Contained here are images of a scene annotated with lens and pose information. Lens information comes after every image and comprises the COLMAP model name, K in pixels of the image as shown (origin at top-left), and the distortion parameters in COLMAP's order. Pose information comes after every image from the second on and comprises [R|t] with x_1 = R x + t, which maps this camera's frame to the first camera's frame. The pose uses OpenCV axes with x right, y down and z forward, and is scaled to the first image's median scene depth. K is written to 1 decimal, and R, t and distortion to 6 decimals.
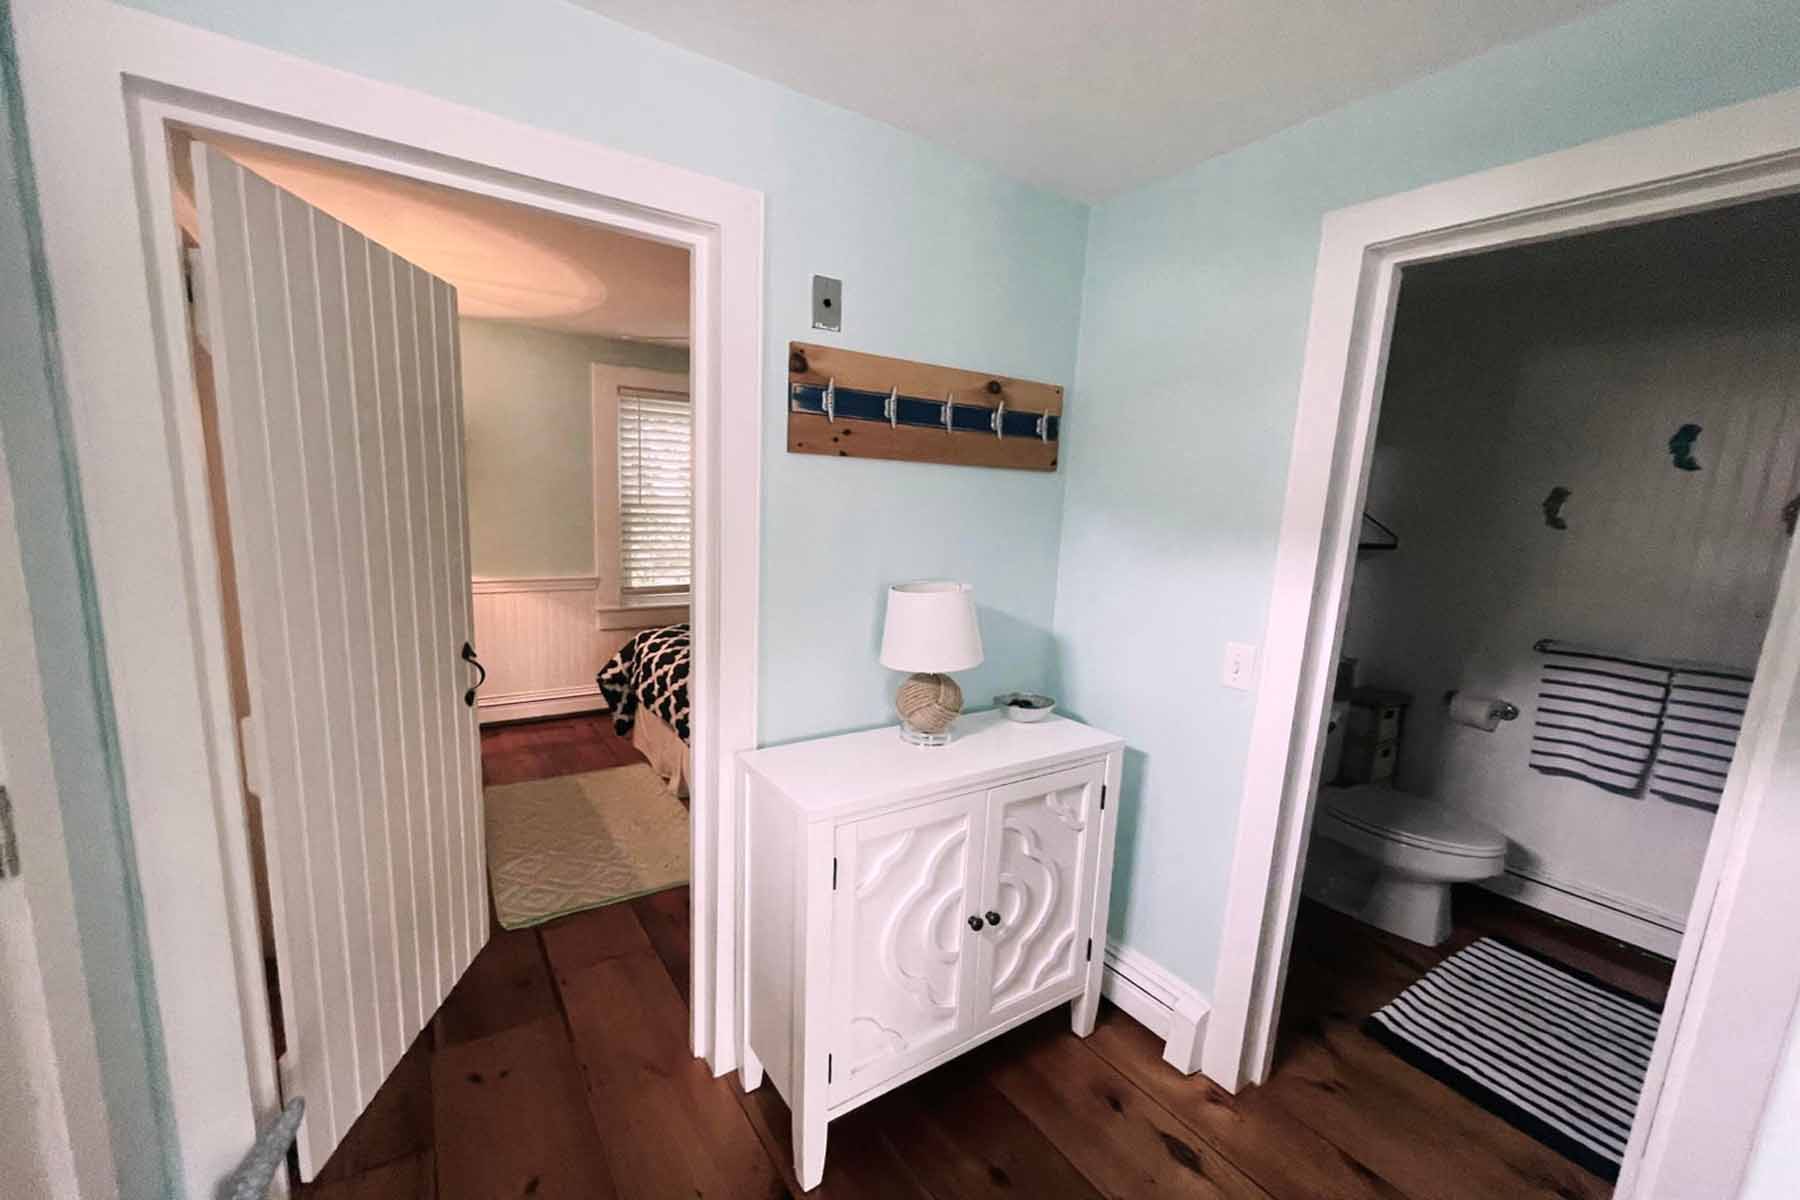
lens RADIAL K [[726.4, 0, 904.8], [0, 726.4, 614.8], [0, 0, 1]] dist [-0.001422, -0.000471]
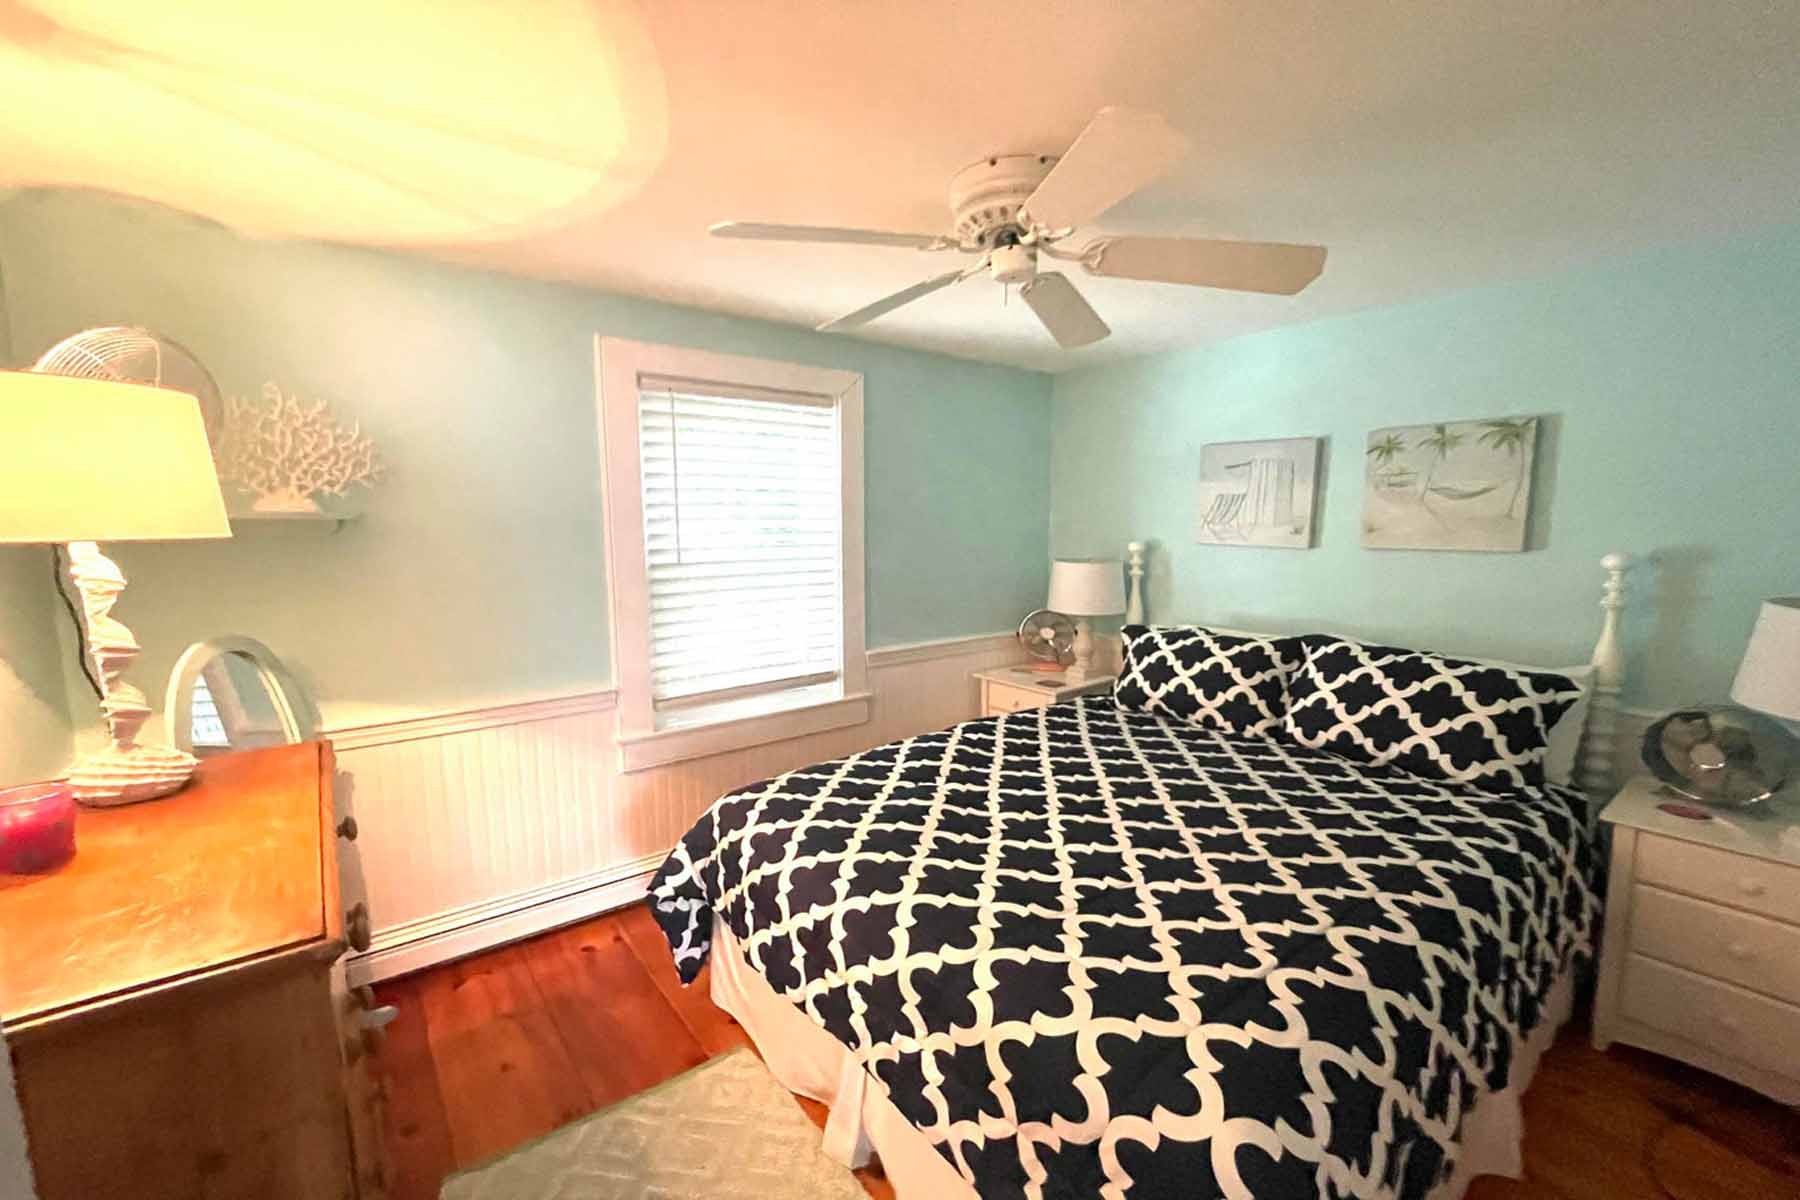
lens RADIAL K [[726.4, 0, 904.8], [0, 726.4, 614.8], [0, 0, 1]] dist [-0.001422, -0.000471]
pose [[0.996533, -0.058324, 0.059335, -0.245217], [0.060134, 0.997764, -0.029176, -0.091181], [-0.057501, 0.032643, 0.997812, 0.431257]]
